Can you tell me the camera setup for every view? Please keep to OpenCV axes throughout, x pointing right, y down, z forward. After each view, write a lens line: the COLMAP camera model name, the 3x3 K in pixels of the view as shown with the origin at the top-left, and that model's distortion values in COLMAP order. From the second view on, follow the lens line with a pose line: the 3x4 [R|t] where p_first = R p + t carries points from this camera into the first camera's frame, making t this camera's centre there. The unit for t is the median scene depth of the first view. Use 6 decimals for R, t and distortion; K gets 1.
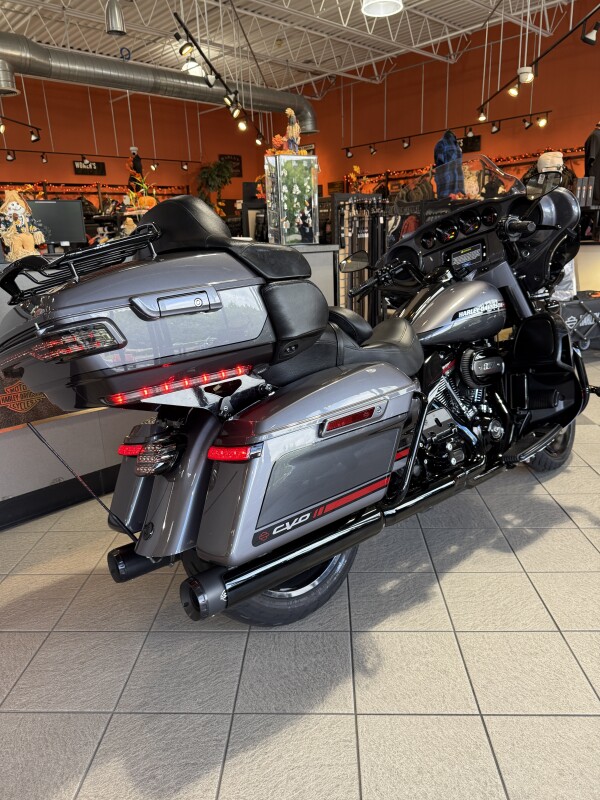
lens RADIAL K [[572.8, 0, 293.8], [0, 572.8, 399.0], [0, 0, 1]] dist [0.047875, -0.059359]
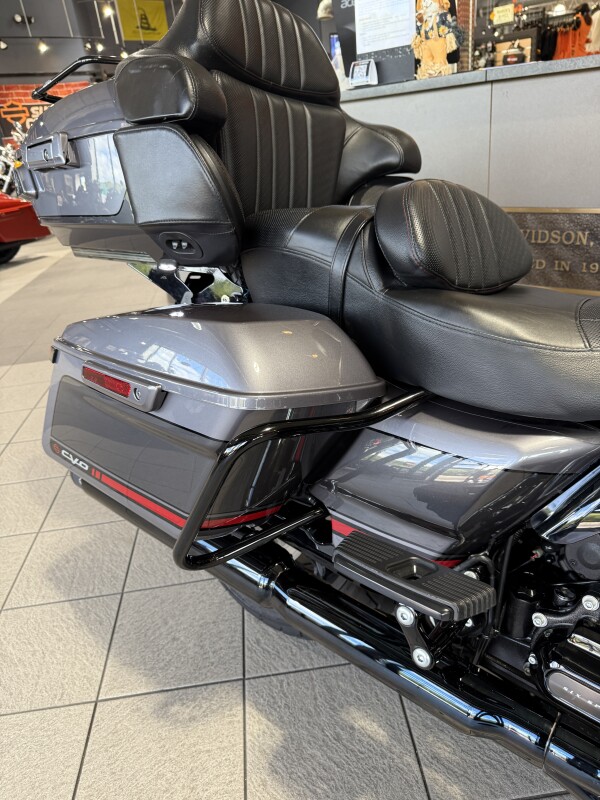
lens RADIAL K [[574.3, 0, 296.5], [0, 574.3, 403.5], [0, 0, 1]] dist [-0.004668, -0.001527]
pose [[0.143764, 0.467107, -0.872435, 0.398471], [-0.174759, 0.879721, 0.442211, -0.147081], [0.974059, 0.088892, 0.208103, 0.638435]]
